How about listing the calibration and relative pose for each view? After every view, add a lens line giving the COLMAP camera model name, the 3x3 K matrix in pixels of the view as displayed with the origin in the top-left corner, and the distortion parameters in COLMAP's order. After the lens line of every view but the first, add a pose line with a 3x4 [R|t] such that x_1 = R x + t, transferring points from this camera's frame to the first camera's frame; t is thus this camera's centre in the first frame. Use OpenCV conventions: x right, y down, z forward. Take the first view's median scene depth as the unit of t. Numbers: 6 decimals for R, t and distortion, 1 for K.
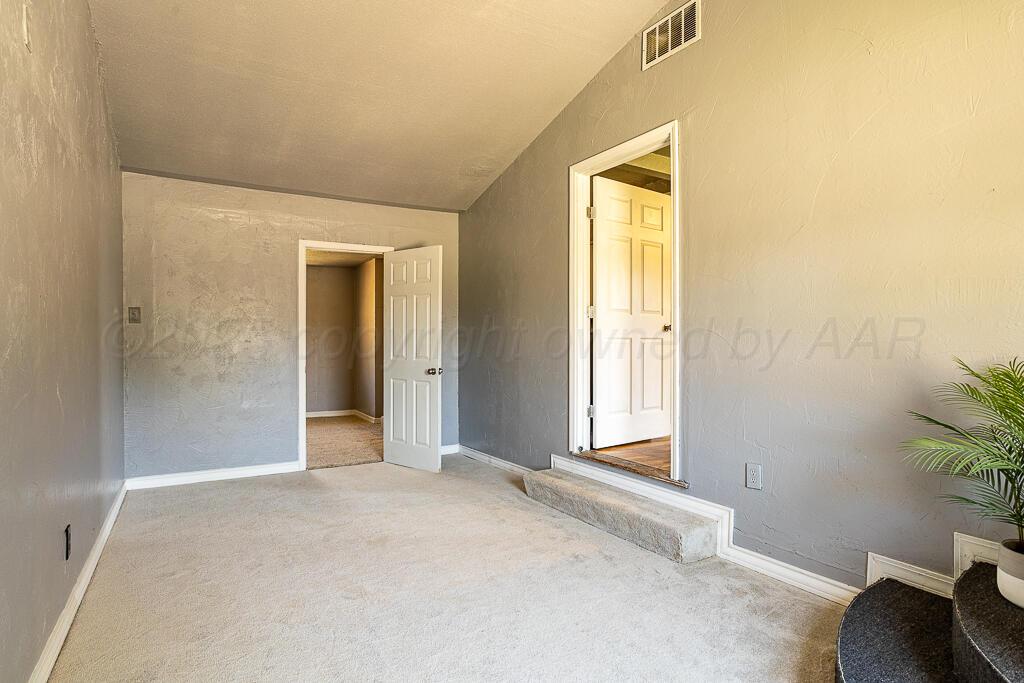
lens RADIAL K [[550.4, 0, 513.8], [0, 550.4, 340.9], [0, 0, 1]] dist [-0.030468, 0.012204]
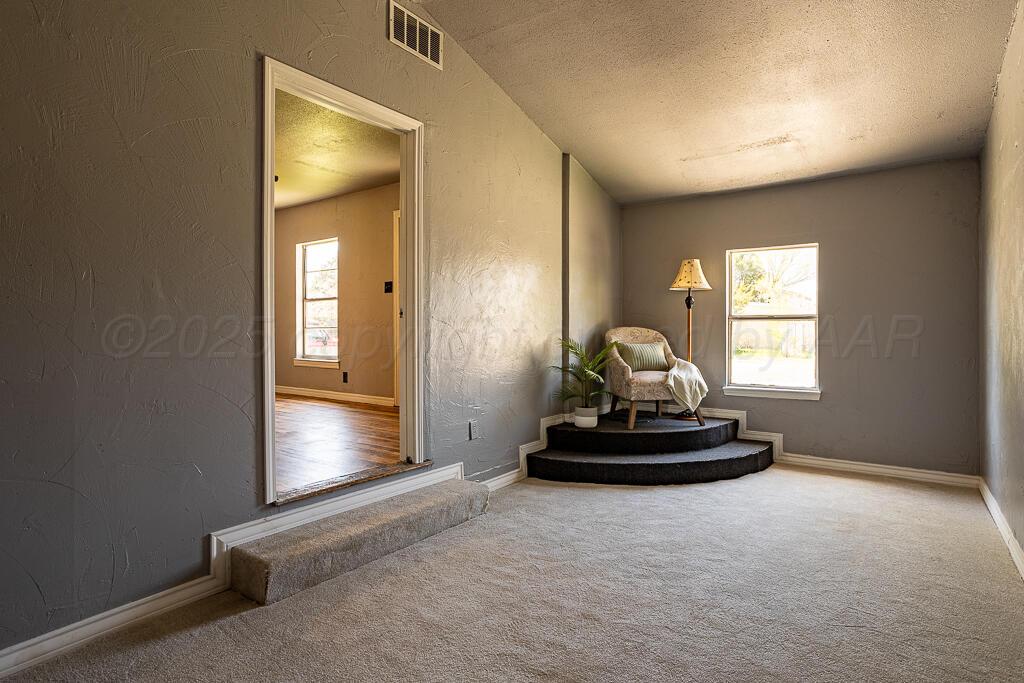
lens RADIAL K [[550.4, 0, 513.7], [0, 550.4, 336.1], [0, 0, 1]] dist [-0.030468, 0.012204]
pose [[-0.390654, -0.010340, 0.920480, -0.750828], [-0.003988, 0.999947, 0.009540, -0.002297], [-0.920529, 0.000056, -0.390674, 1.246406]]
